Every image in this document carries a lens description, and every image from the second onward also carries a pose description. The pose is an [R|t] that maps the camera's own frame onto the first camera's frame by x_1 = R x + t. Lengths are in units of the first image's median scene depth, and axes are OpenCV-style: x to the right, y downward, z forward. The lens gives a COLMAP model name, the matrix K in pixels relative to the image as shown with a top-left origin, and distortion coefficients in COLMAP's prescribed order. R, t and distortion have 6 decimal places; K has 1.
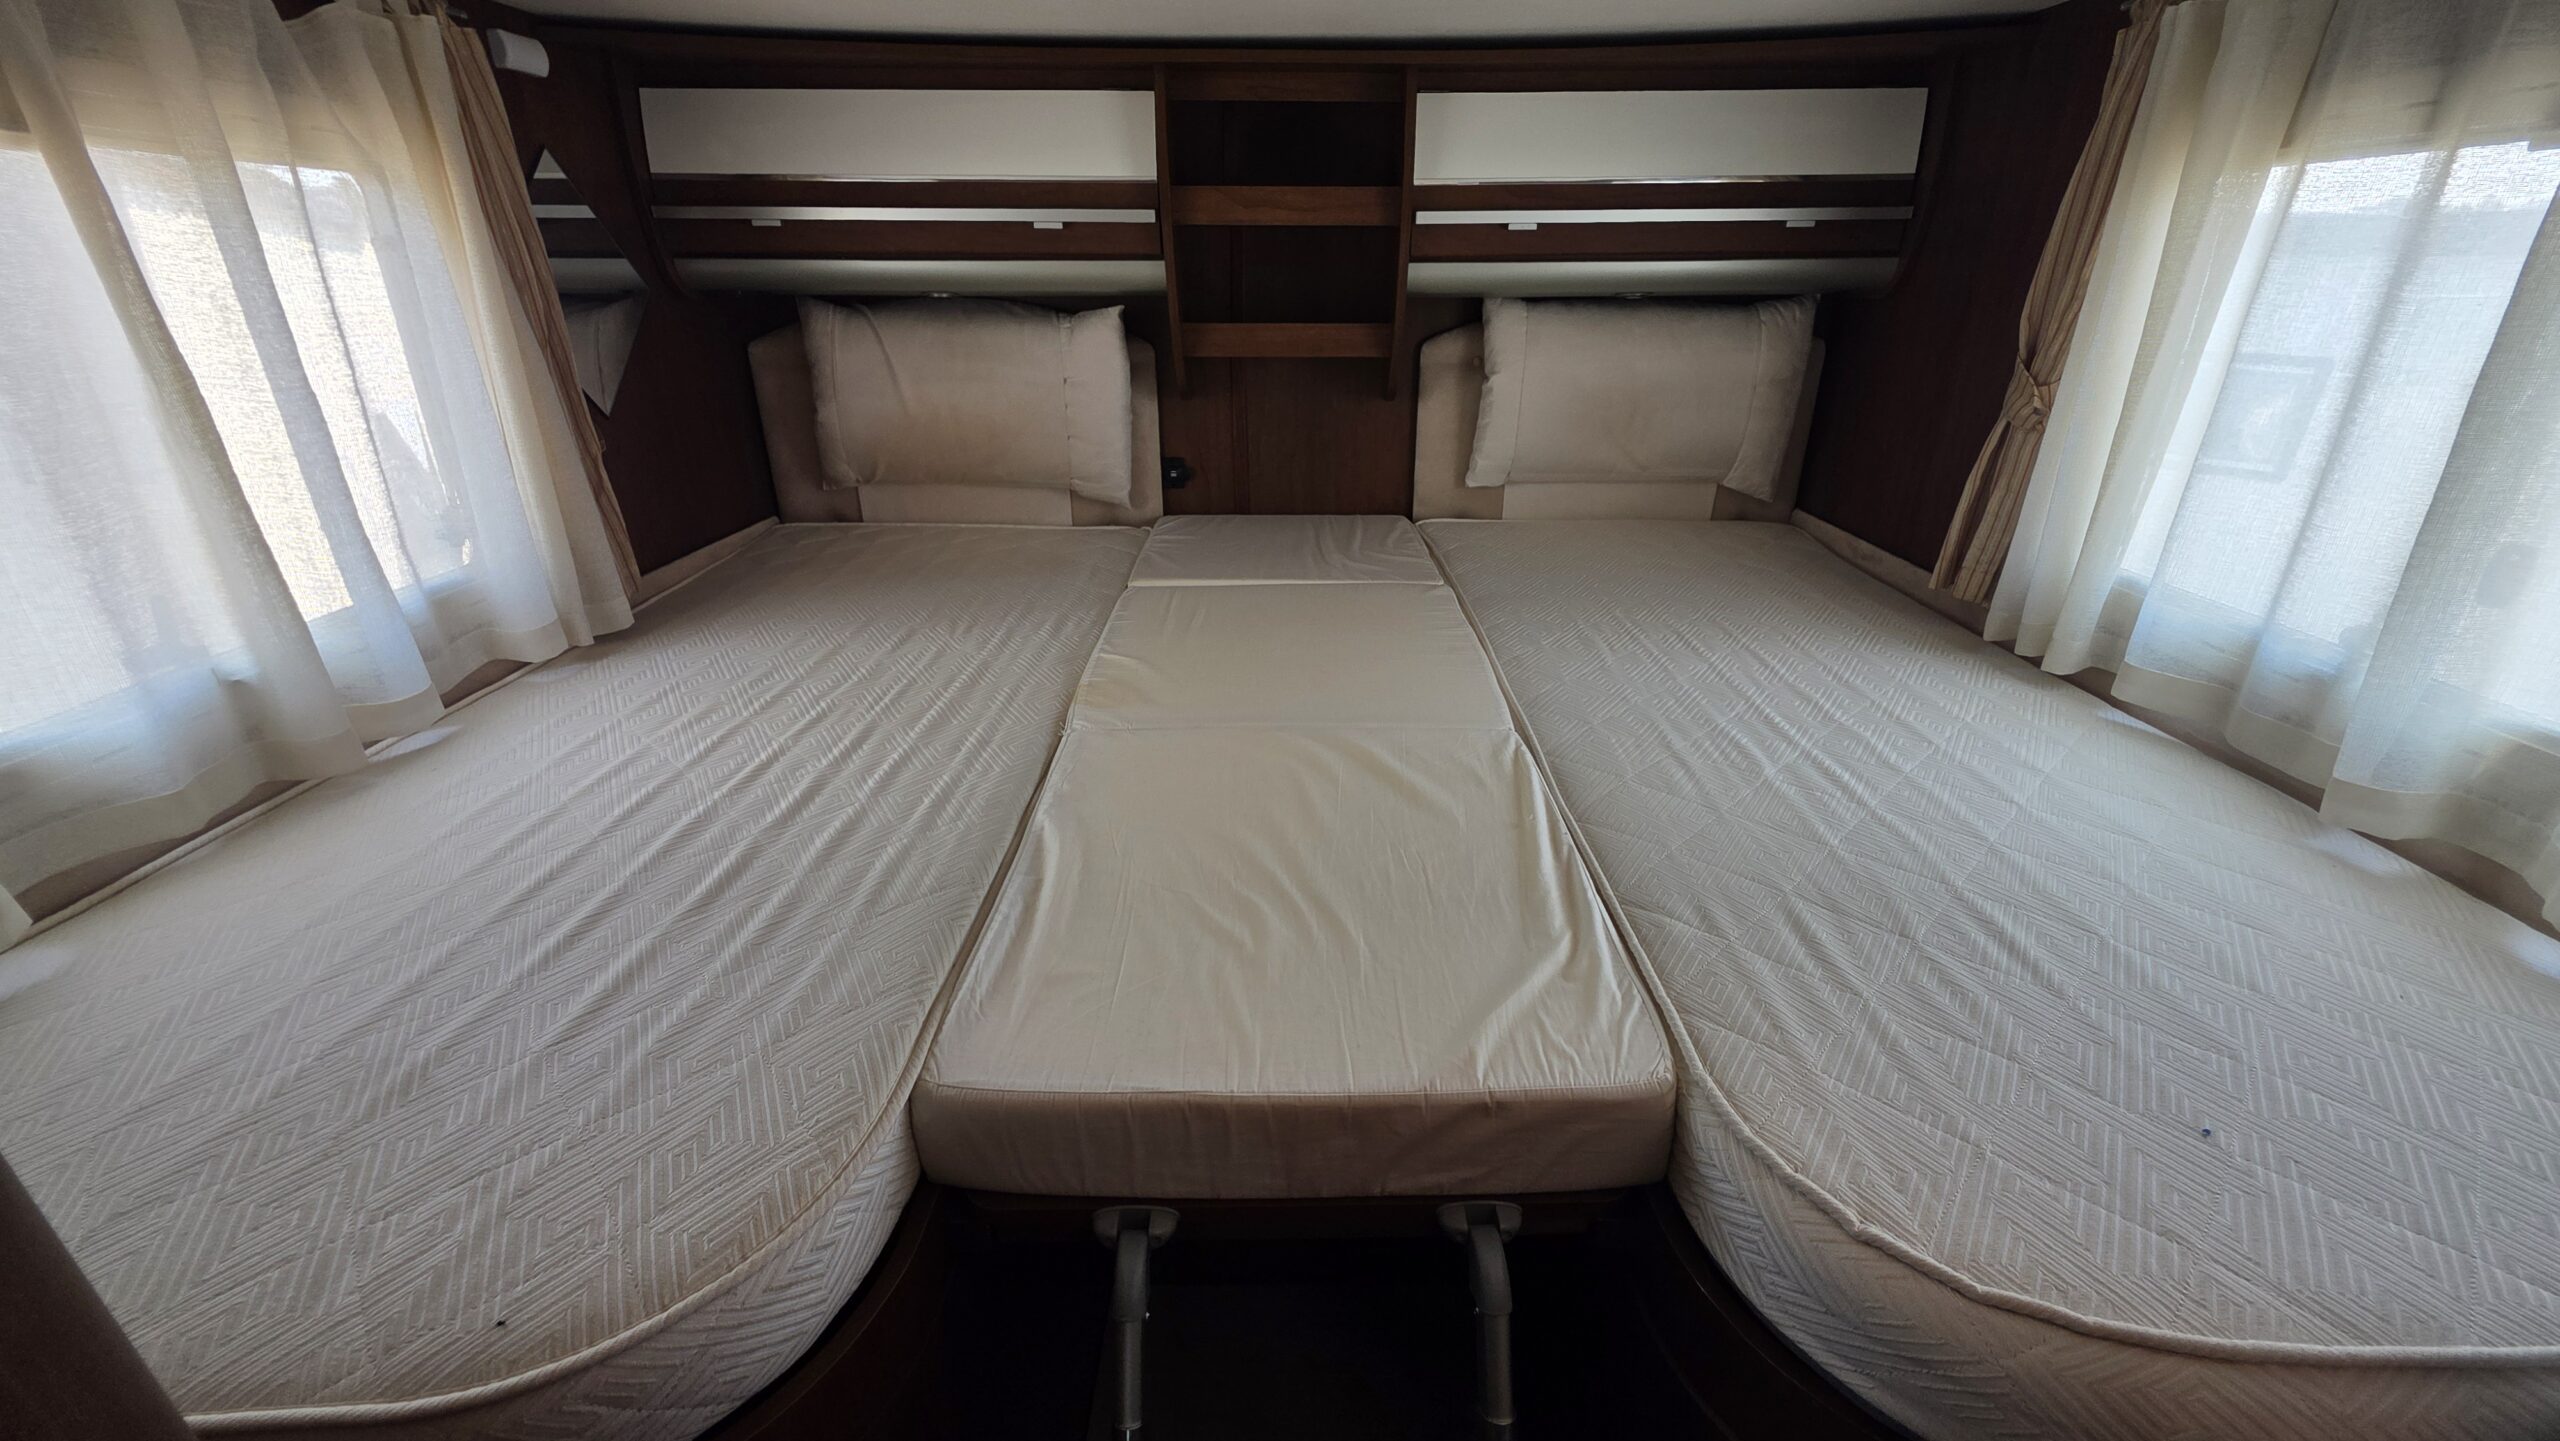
lens RADIAL K [[1020.0, 0, 1287.4], [0, 1020.0, 719.7], [0, 0, 1]] dist [0.002543, 0.000551]
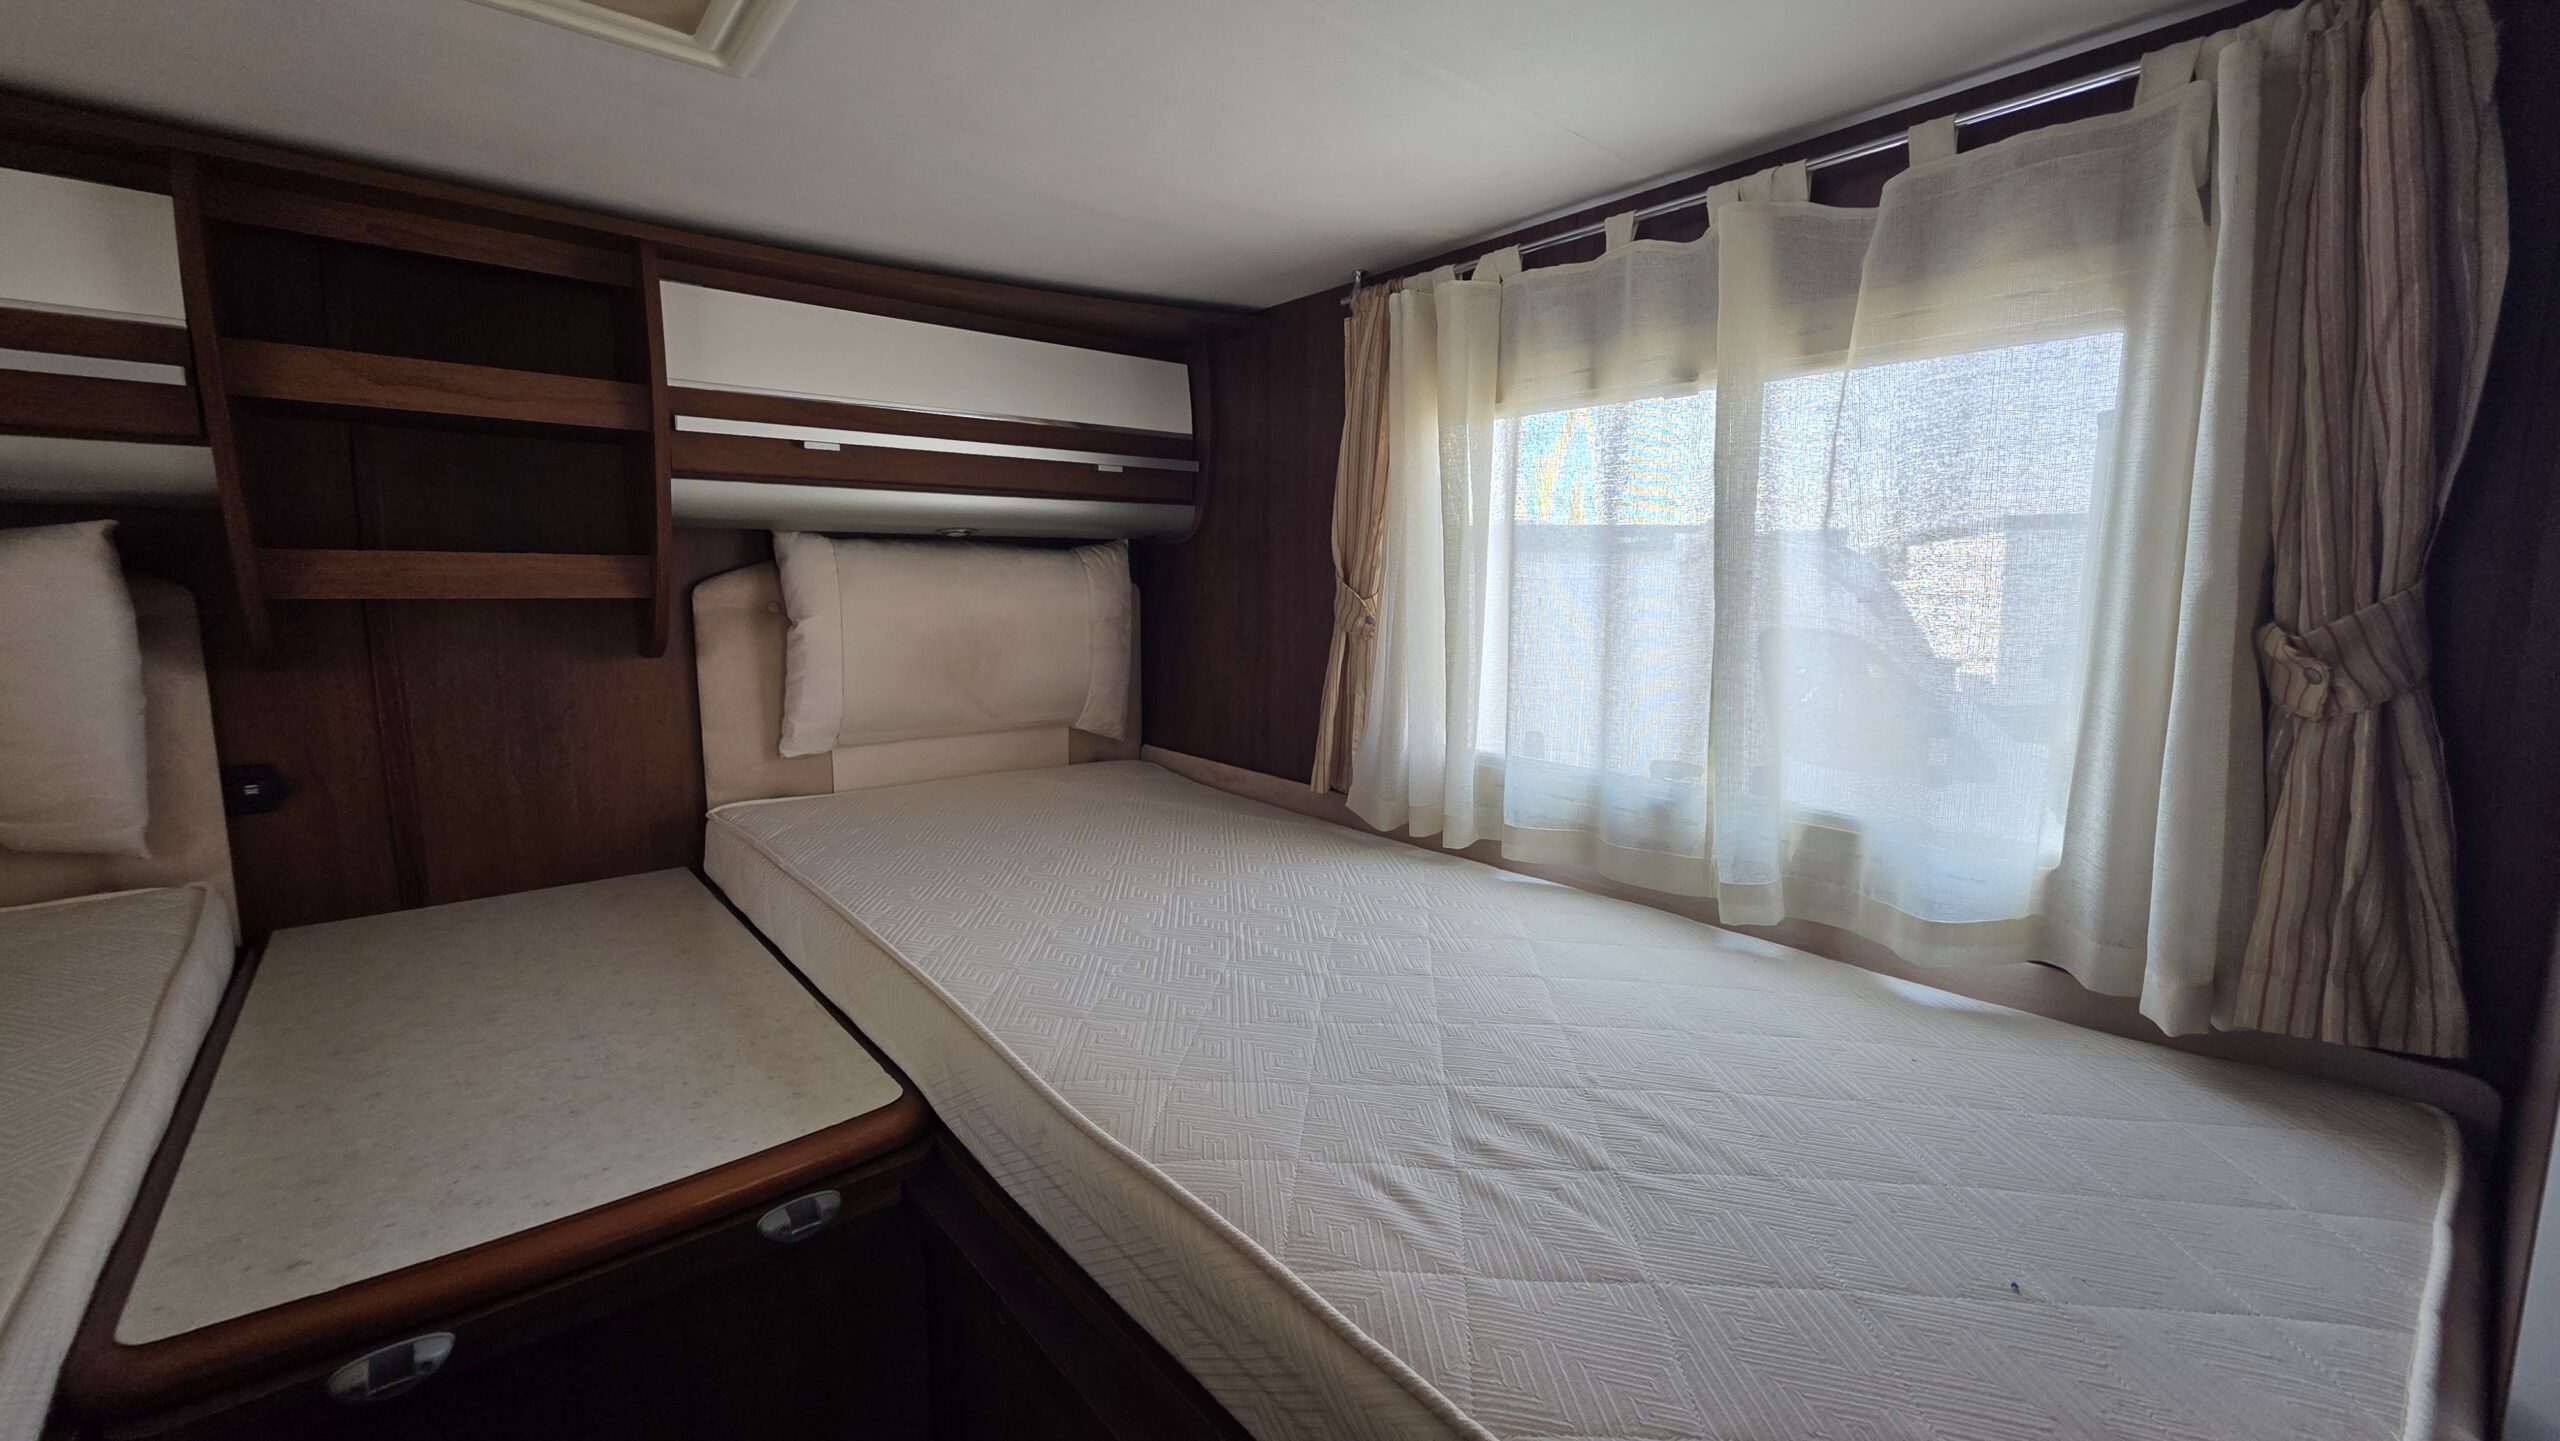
lens RADIAL K [[1020.0, 0, 1286.6], [0, 1020.0, 714.6], [0, 0, 1]] dist [0.002543, 0.000551]
pose [[0.765660, -0.078464, 0.638442, -0.030376], [0.253175, 0.949181, -0.186970, -0.017164], [-0.591327, 0.304794, 0.746615, 0.203754]]
